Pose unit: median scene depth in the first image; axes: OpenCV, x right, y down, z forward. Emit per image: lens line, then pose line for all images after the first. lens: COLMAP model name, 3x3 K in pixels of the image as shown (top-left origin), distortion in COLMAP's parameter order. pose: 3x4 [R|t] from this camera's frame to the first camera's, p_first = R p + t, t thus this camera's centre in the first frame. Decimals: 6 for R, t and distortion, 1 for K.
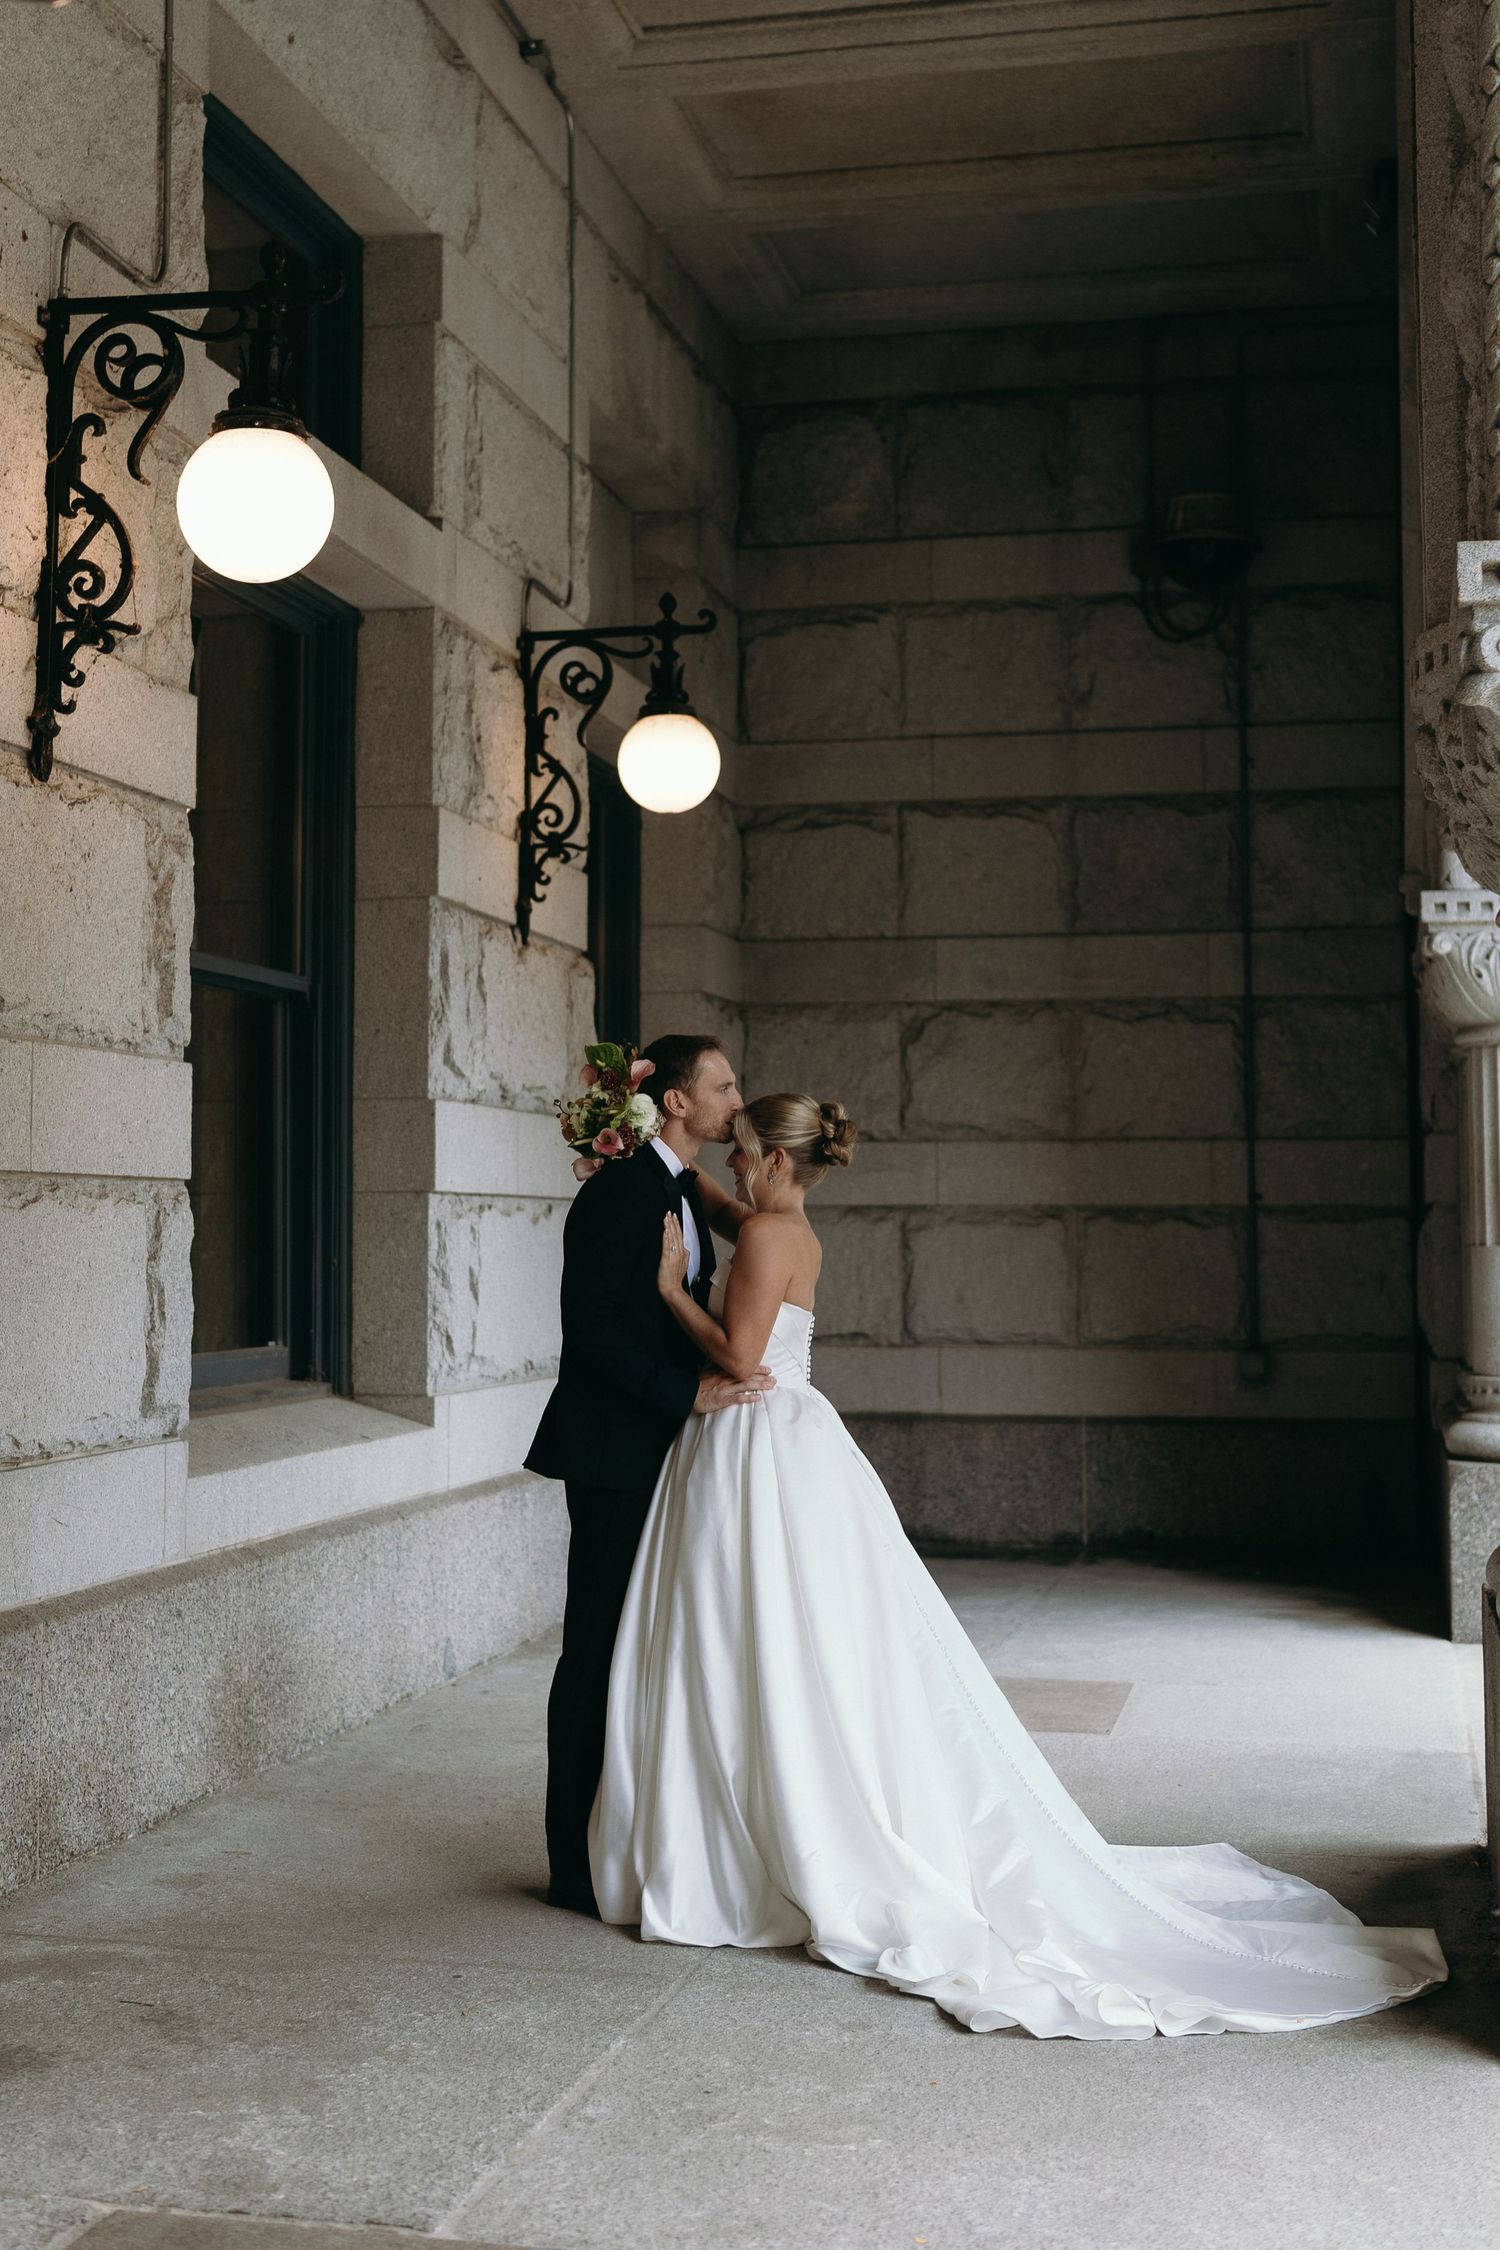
lens RADIAL K [[3107.4, 0, 634.2], [0, 3107.4, 966.2], [0, 0, 1]] dist [-0.005689, -0.000616]
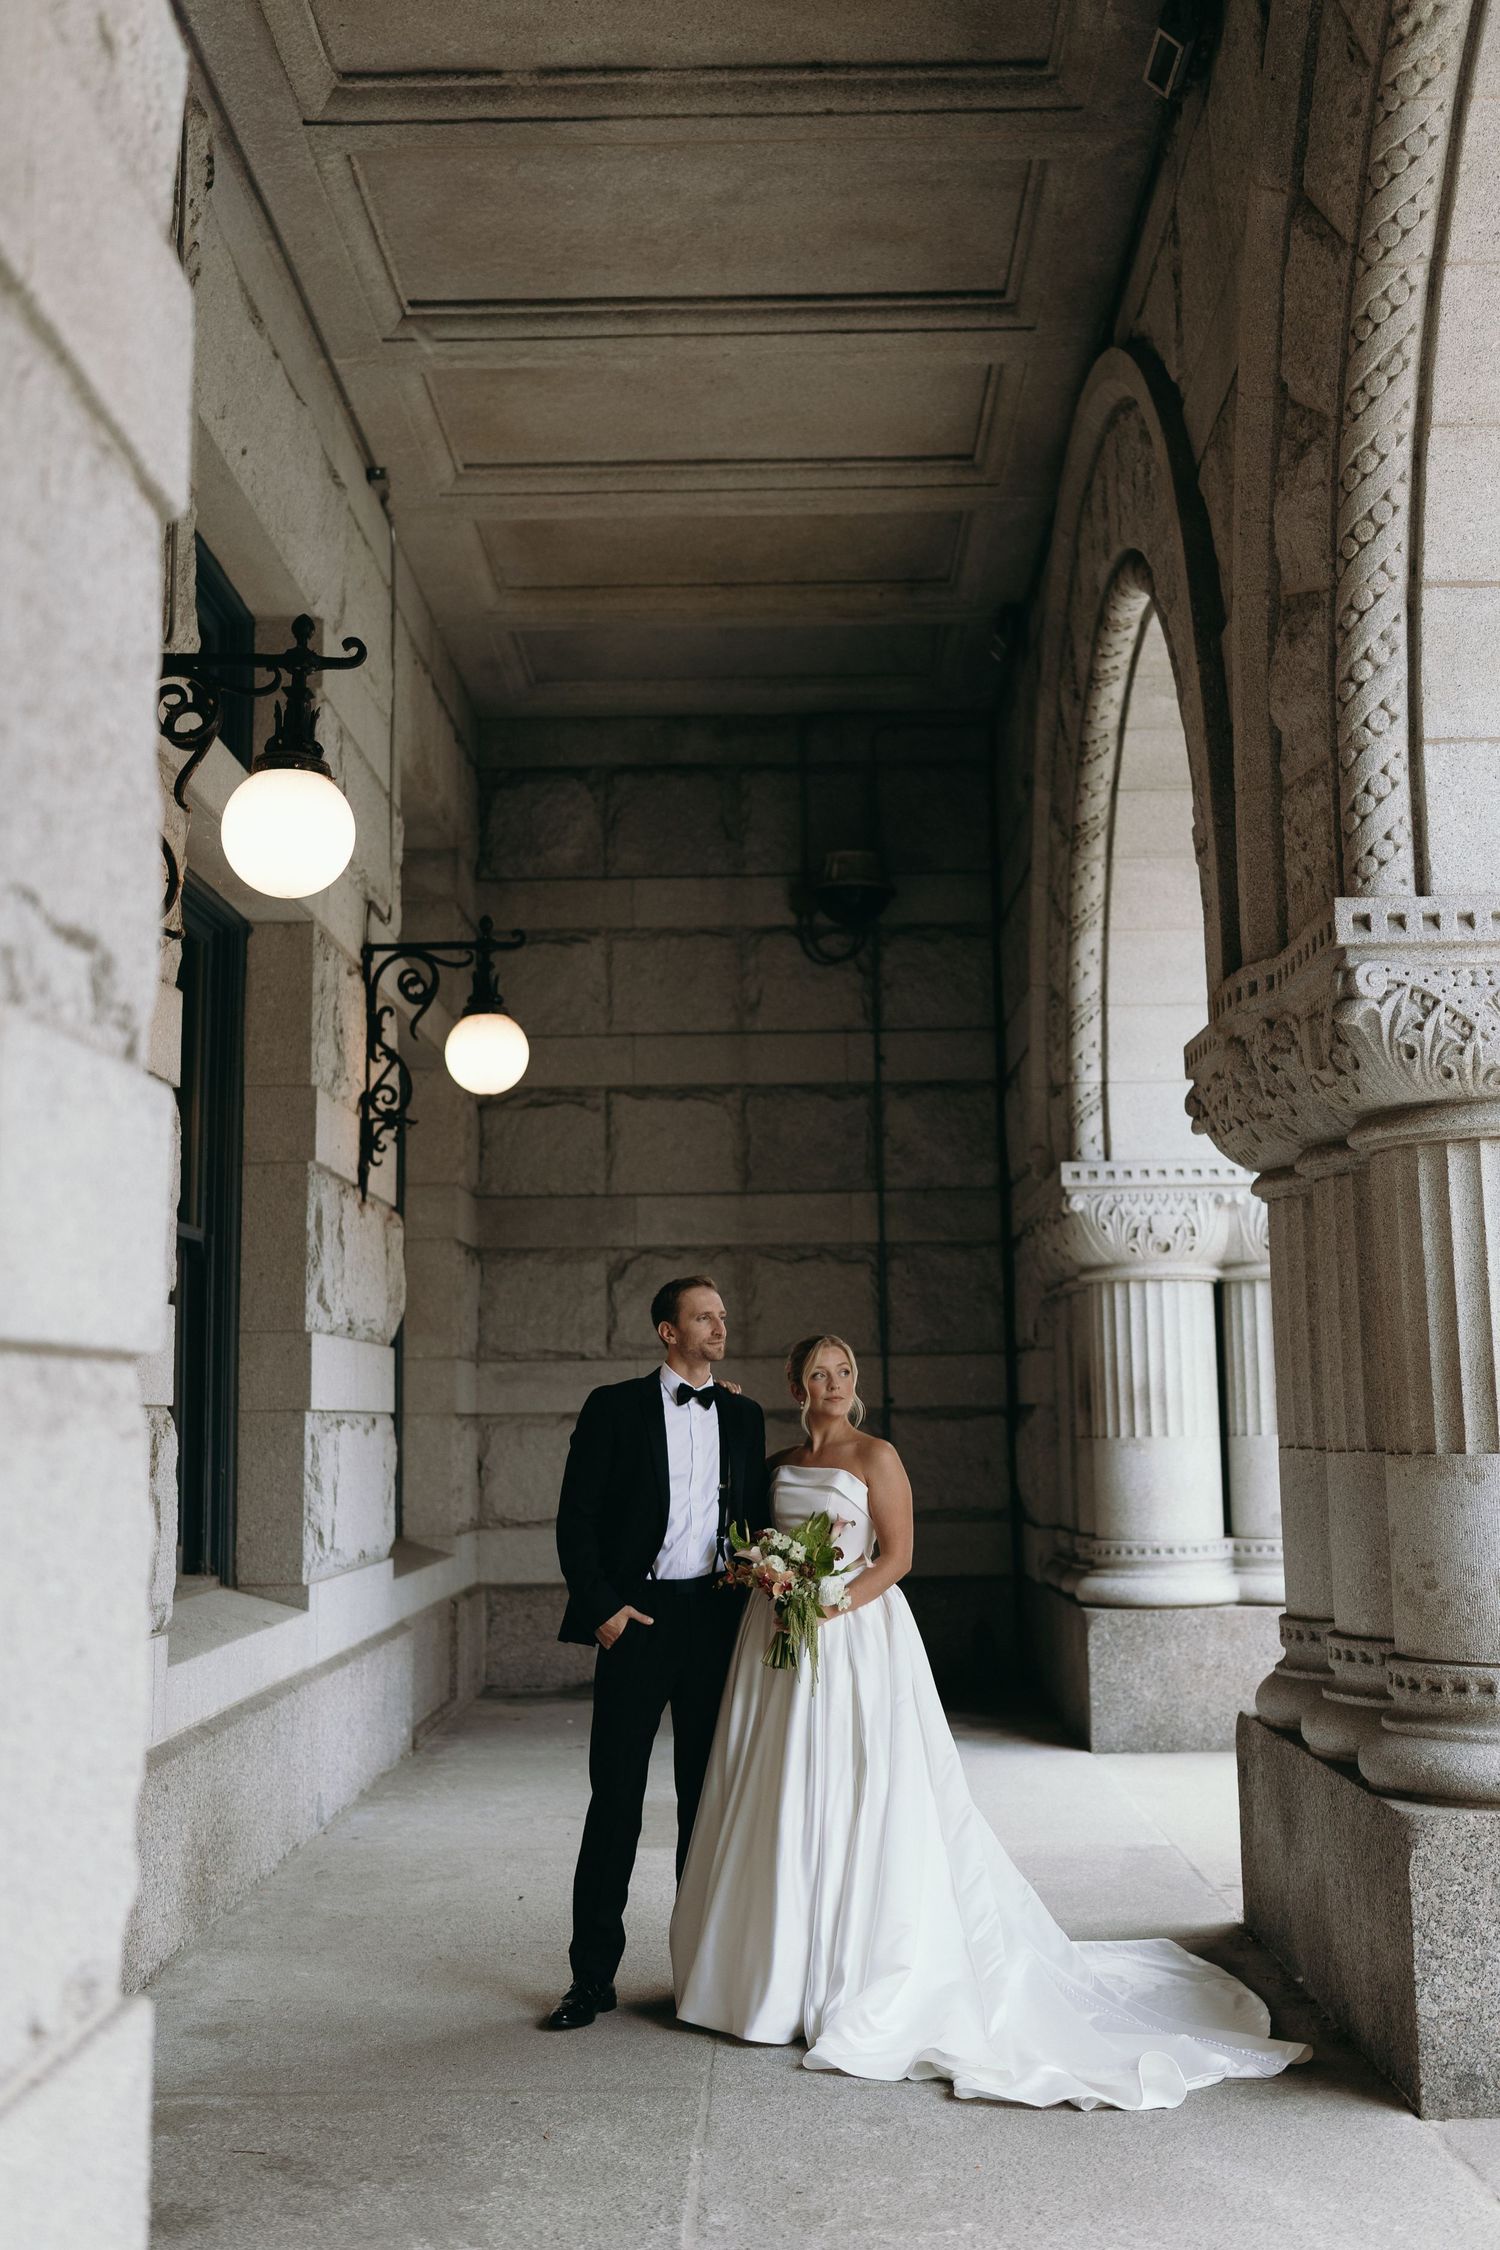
lens RADIAL K [[2445.3, 0, 788.8], [0, 2445.3, 1029.6], [0, 0, 1]] dist [-0.002175, 0.012665]
pose [[0.972697, 0.019667, 0.231244, -0.089874], [-0.002301, 0.997171, -0.075127, -0.002356], [-0.232067, 0.072544, 0.969991, 0.033082]]
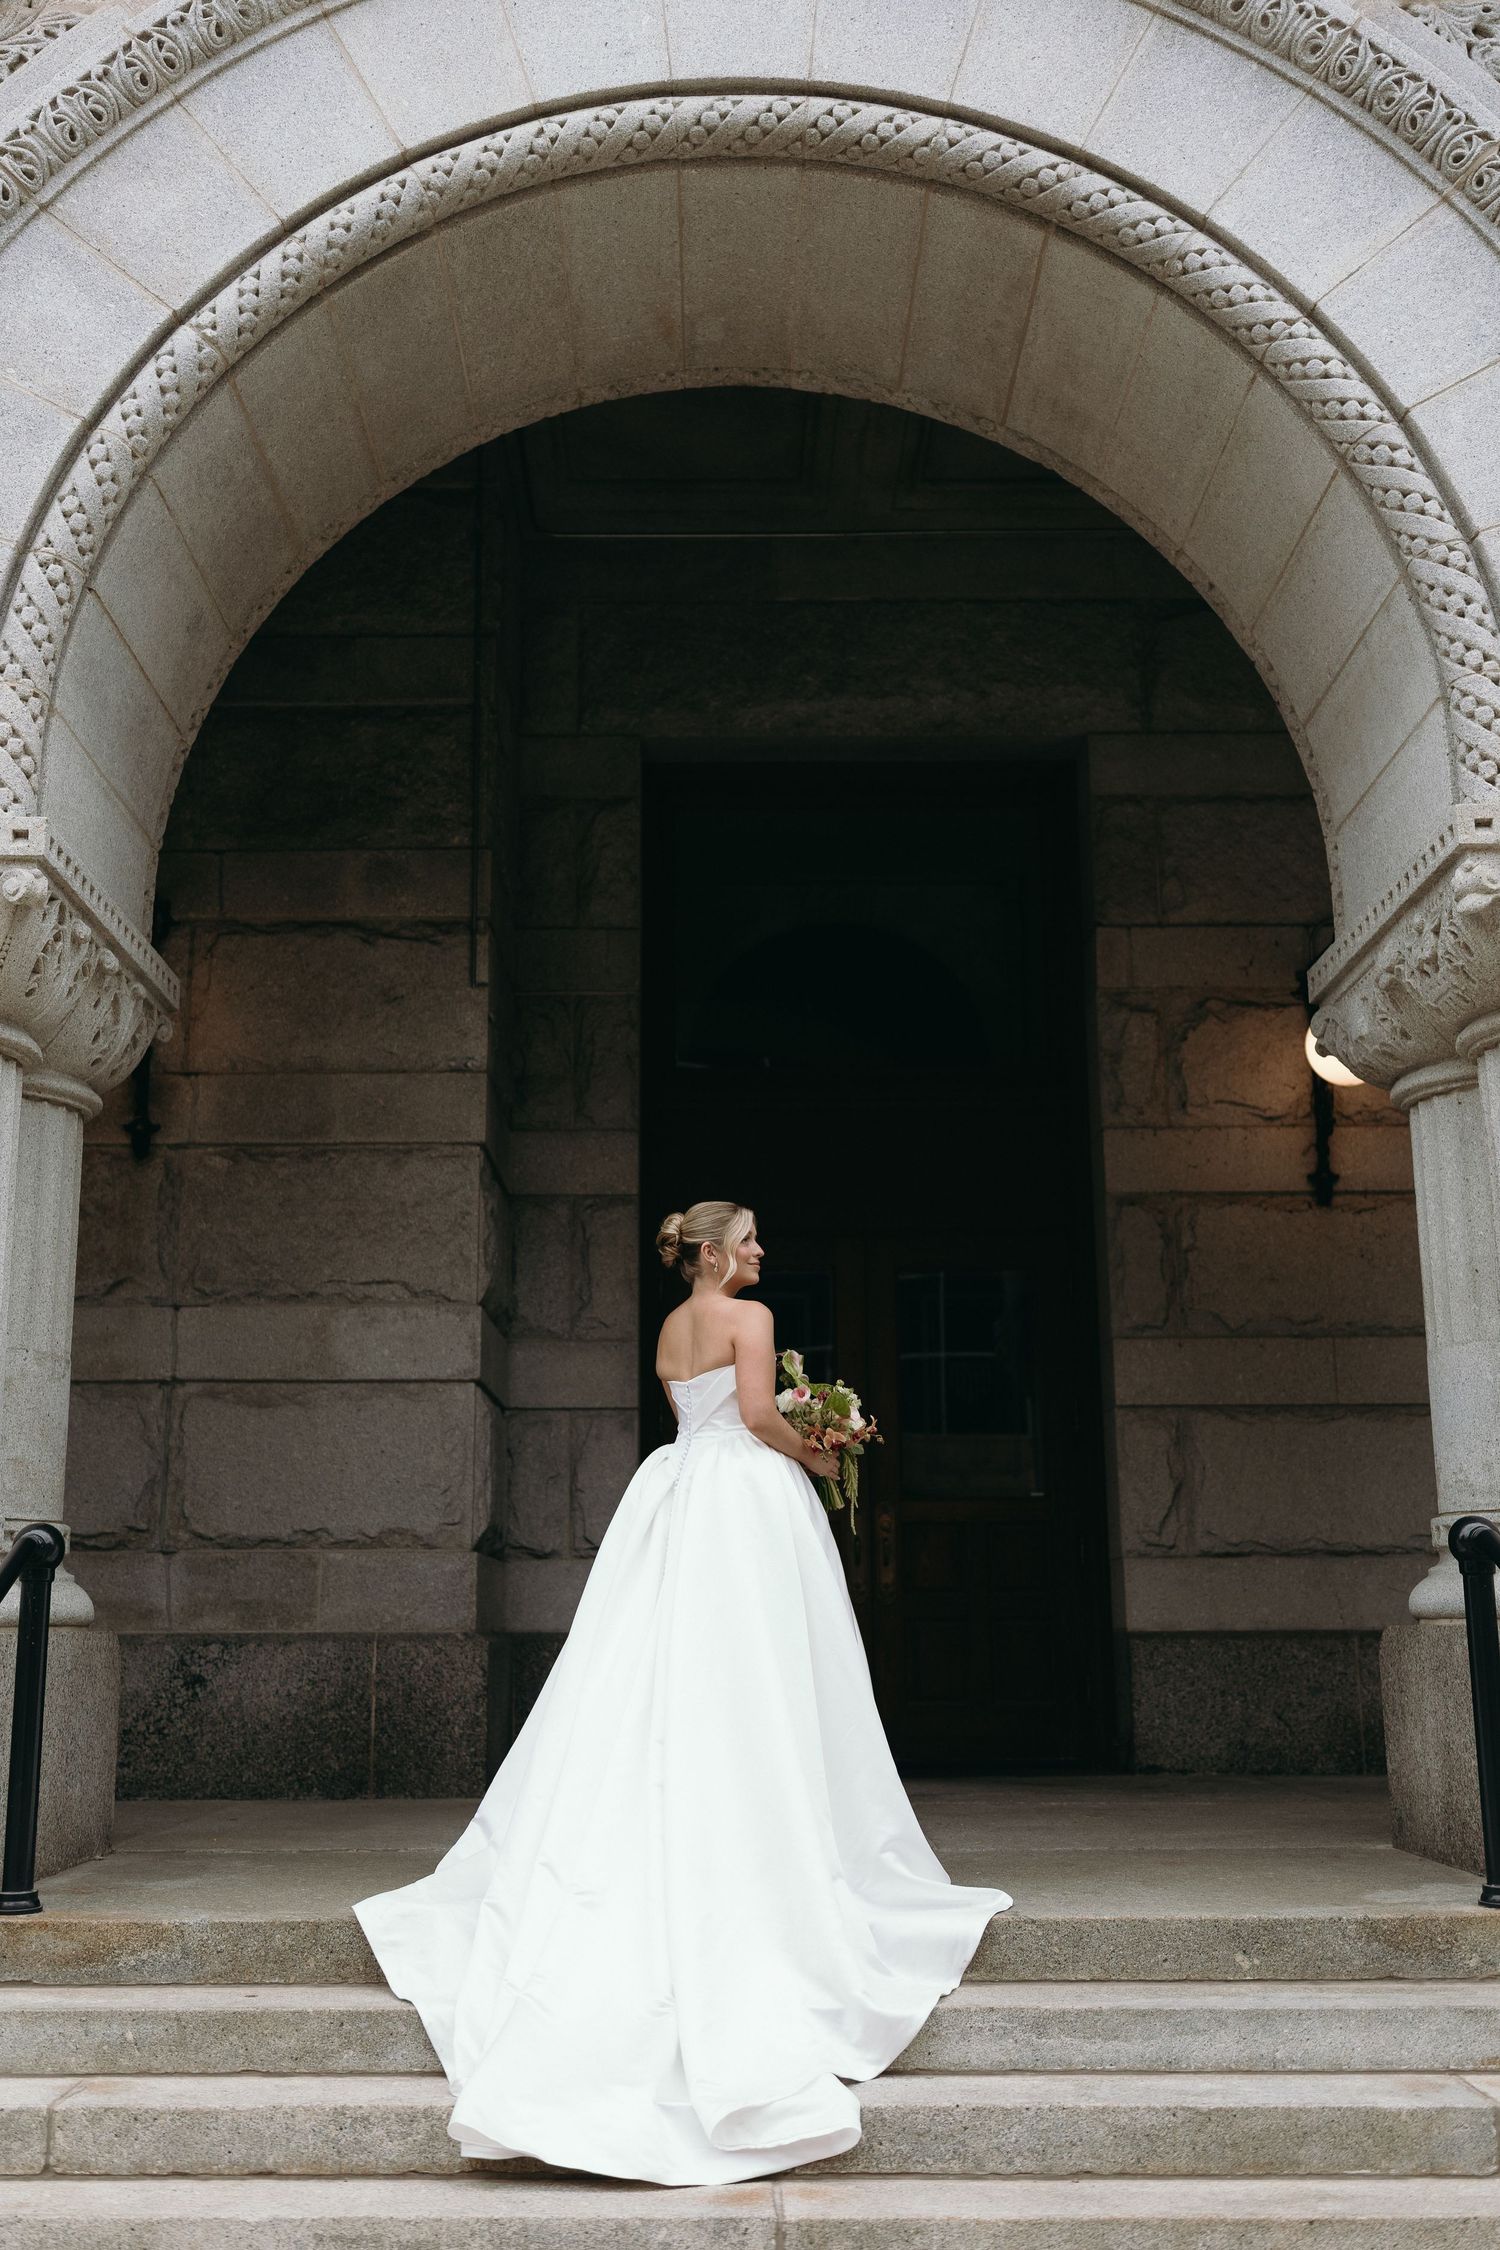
lens RADIAL K [[2343.8, 0, 693.0], [0, 2343.8, 1048.1], [0, 0, 1]] dist [-0.006033, 0.008666]
pose [[0.226261, -0.238821, -0.944336, 0.691177], [0.087669, 0.970536, -0.224441, 0.085736], [0.970113, -0.032007, 0.240532, 0.153719]]
